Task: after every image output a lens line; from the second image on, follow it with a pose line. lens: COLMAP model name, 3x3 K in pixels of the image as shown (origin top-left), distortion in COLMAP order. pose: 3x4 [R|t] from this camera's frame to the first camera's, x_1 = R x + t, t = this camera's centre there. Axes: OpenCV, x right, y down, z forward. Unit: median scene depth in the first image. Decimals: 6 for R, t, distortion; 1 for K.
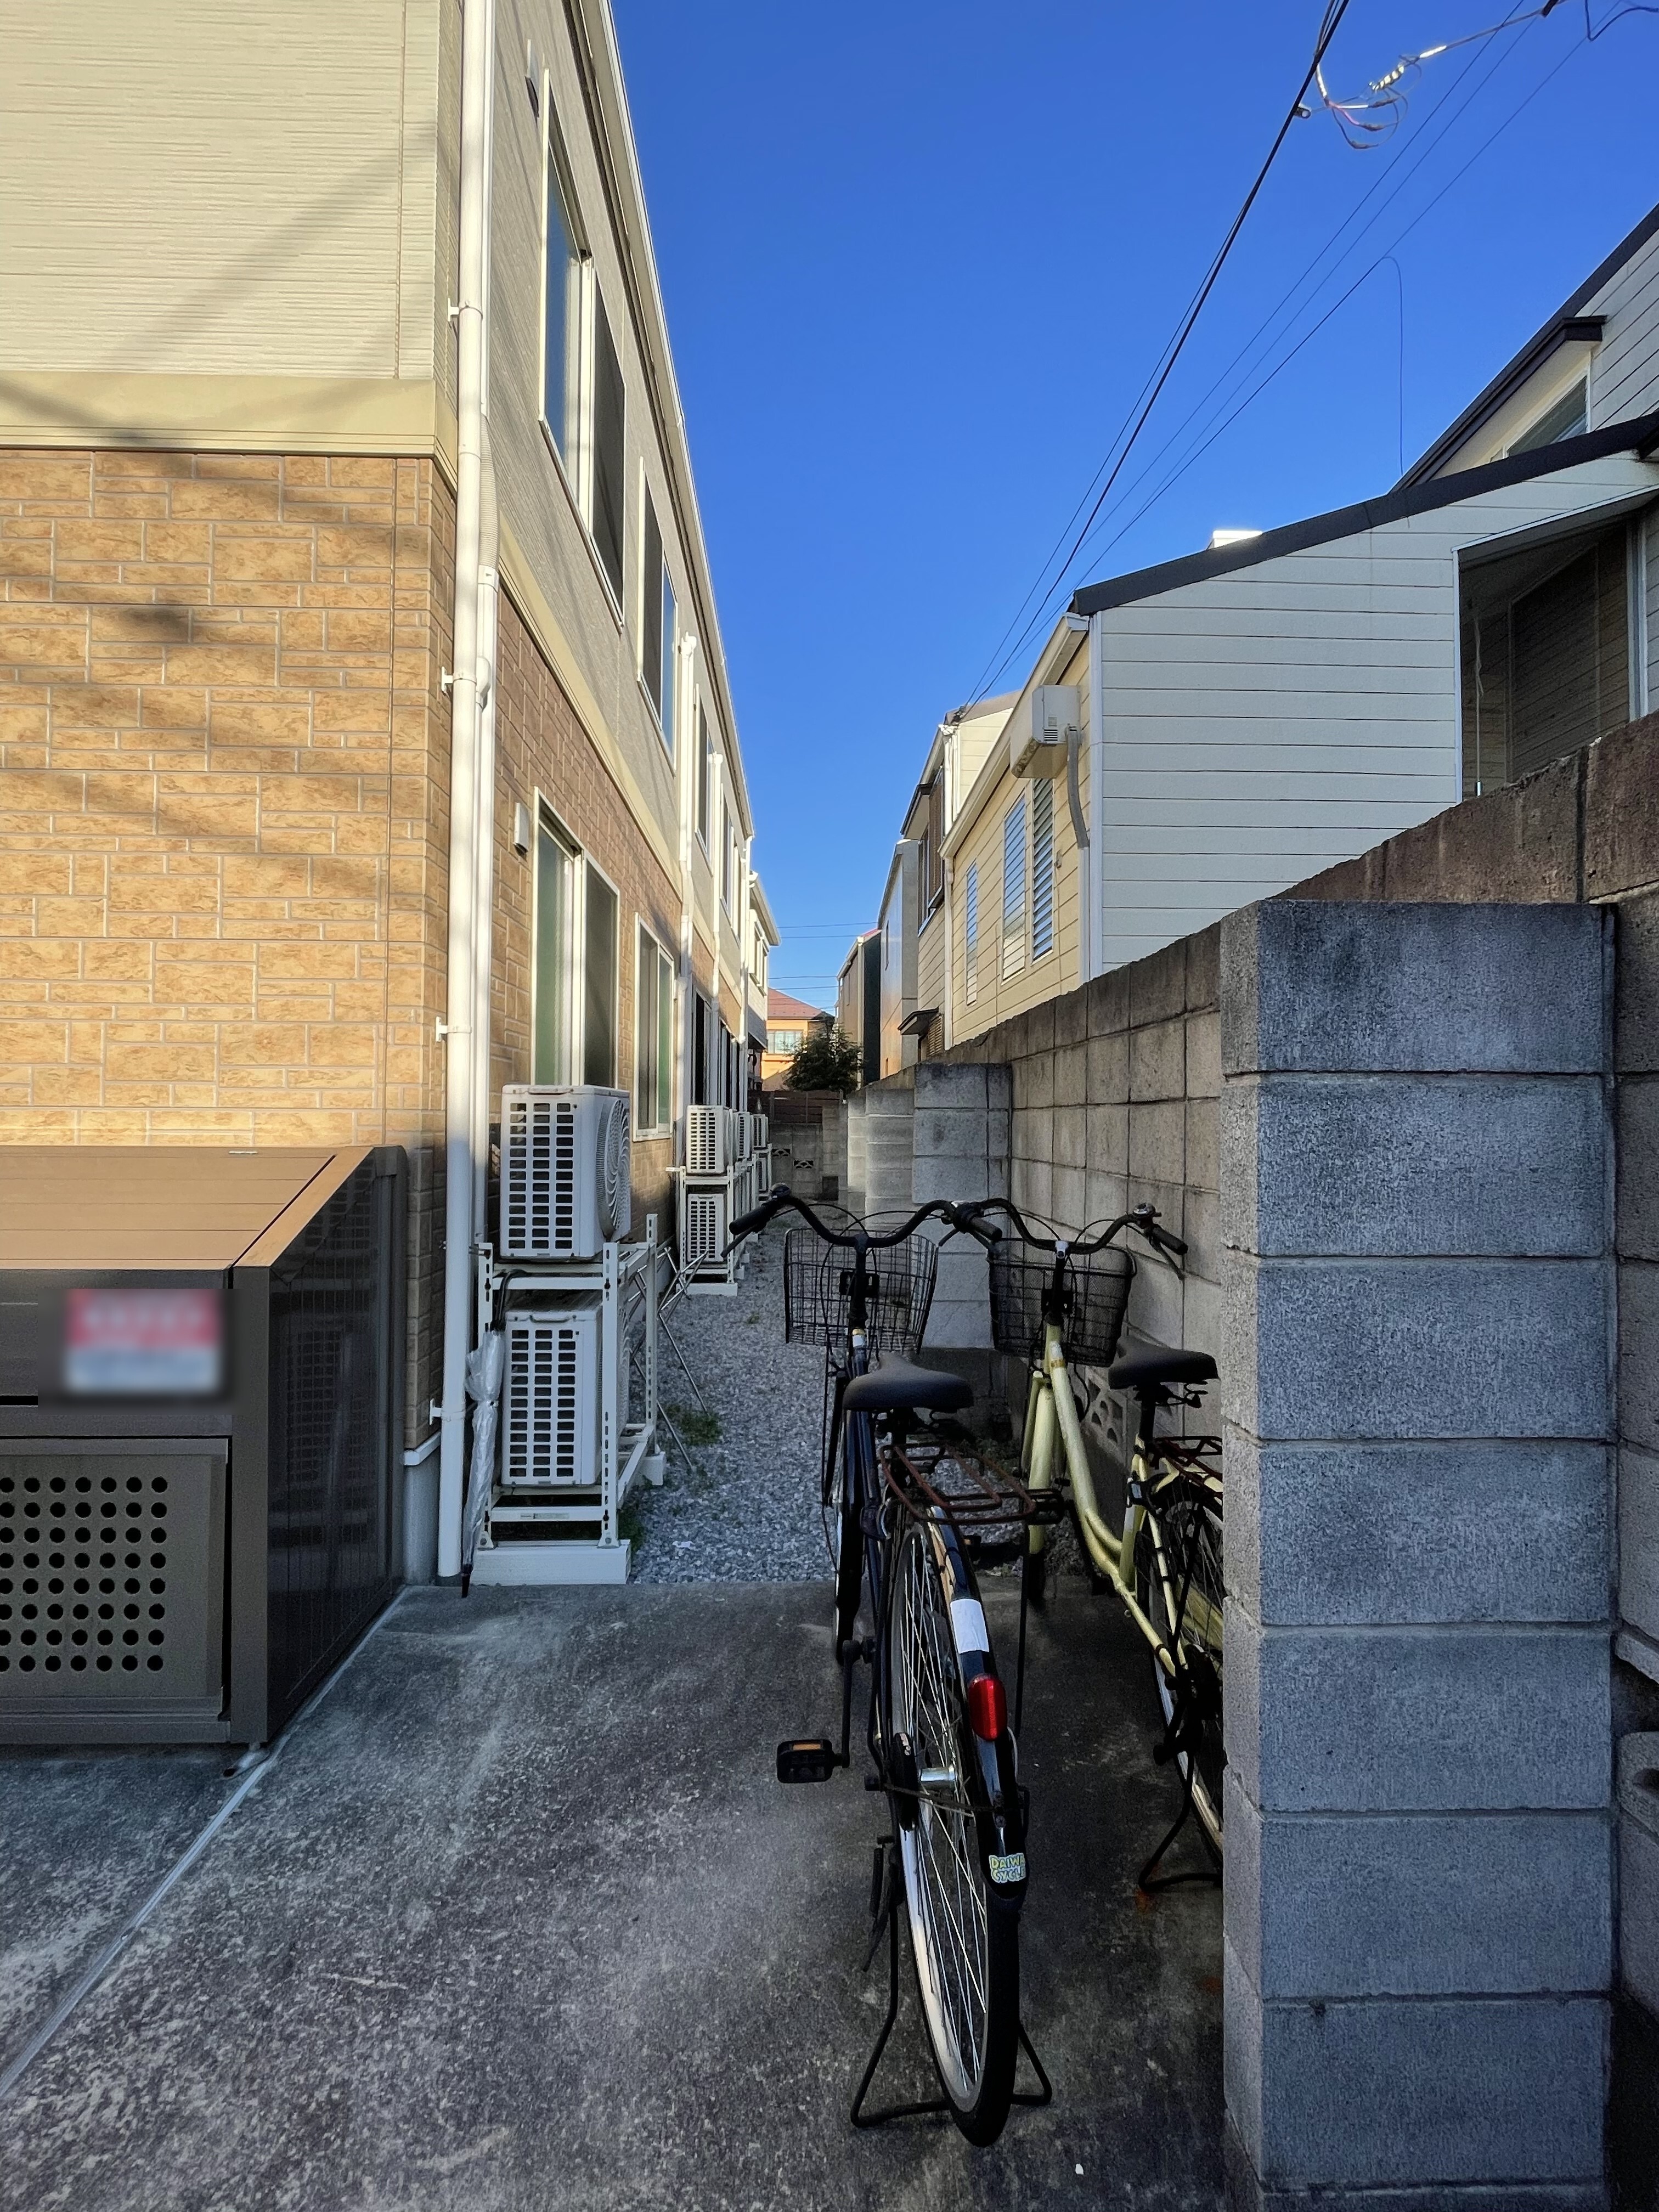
lens RADIAL K [[1014.4, 0, 832.6], [0, 1014.4, 1104.5], [0, 0, 1]] dist [-0.000960, -0.000978]
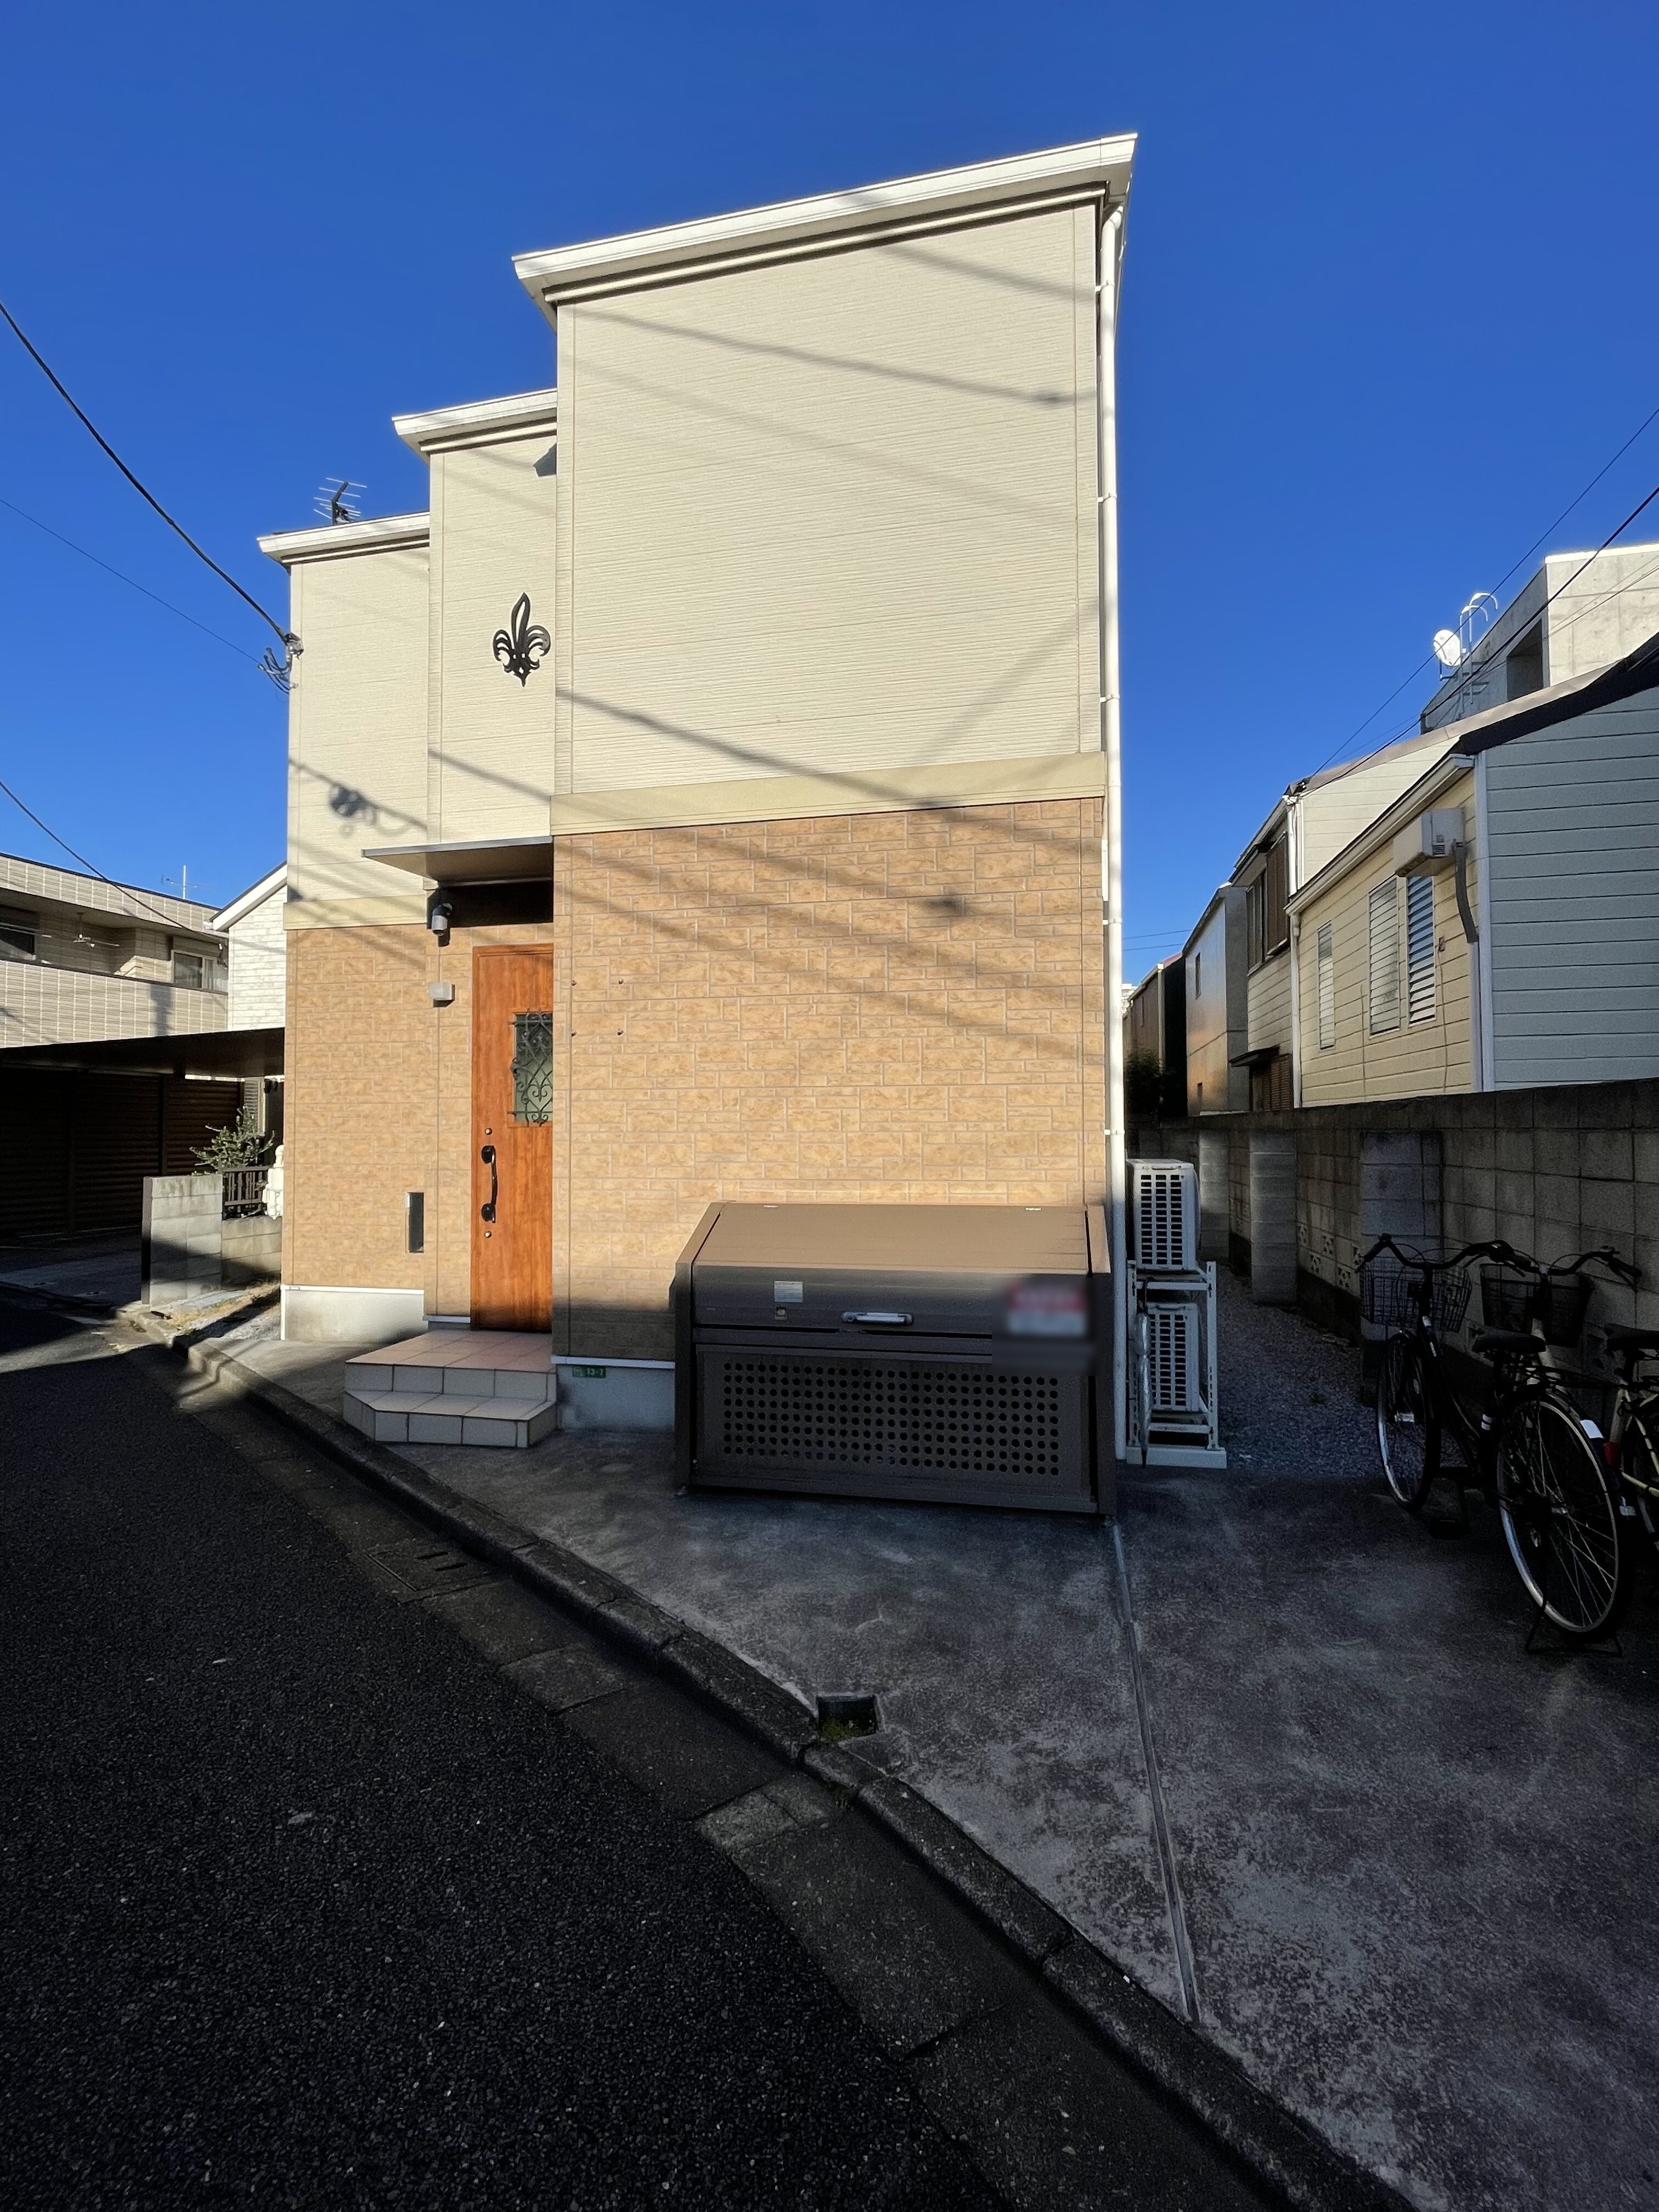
lens RADIAL K [[1014.8, 0, 830.4], [0, 1014.8, 1102.9], [0, 0, 1]] dist [-0.002421, -0.001588]
pose [[0.970812, -0.017531, -0.239199, -0.440032], [0.015142, 0.999815, -0.011820, -0.113308], [0.239362, 0.007853, 0.970899, -0.760001]]
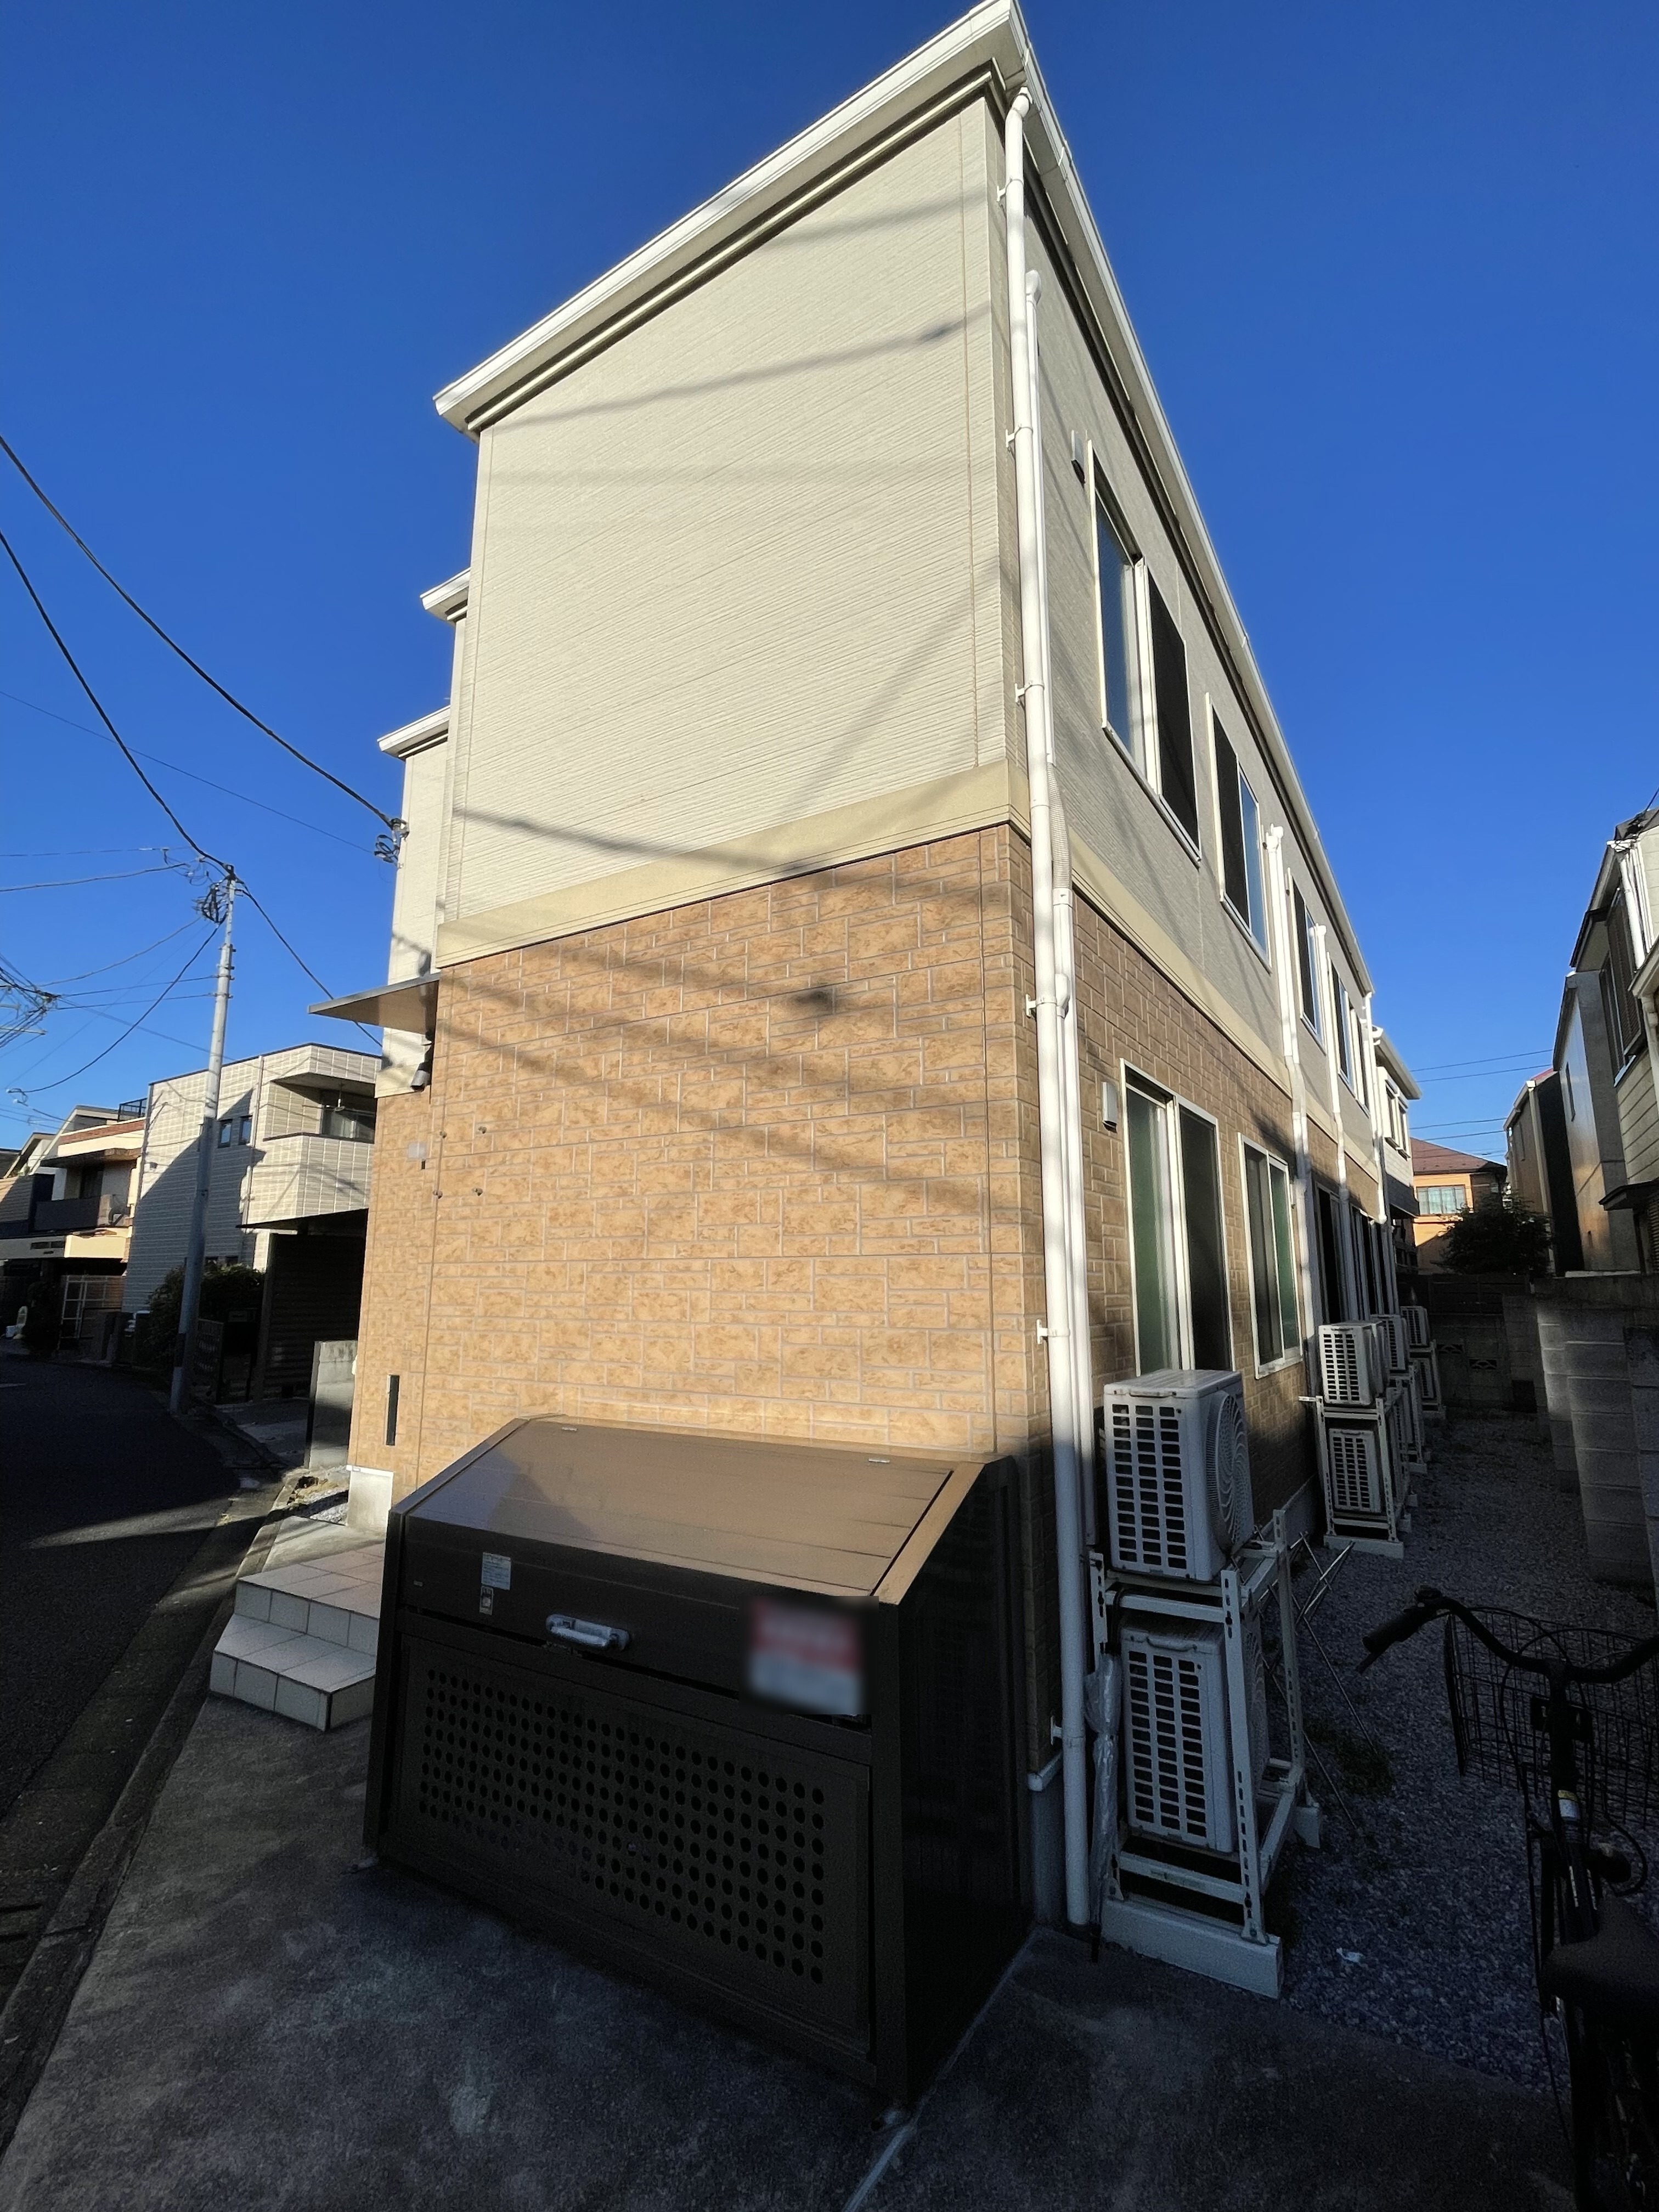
lens RADIAL K [[1014.8, 0, 830.4], [0, 1014.8, 1102.9], [0, 0, 1]] dist [-0.002421, -0.001588]
pose [[0.830171, -0.106412, -0.547260, 0.029828], [0.016335, 0.985837, -0.166910, -0.140305], [0.557270, 0.129625, 0.820151, -0.006380]]
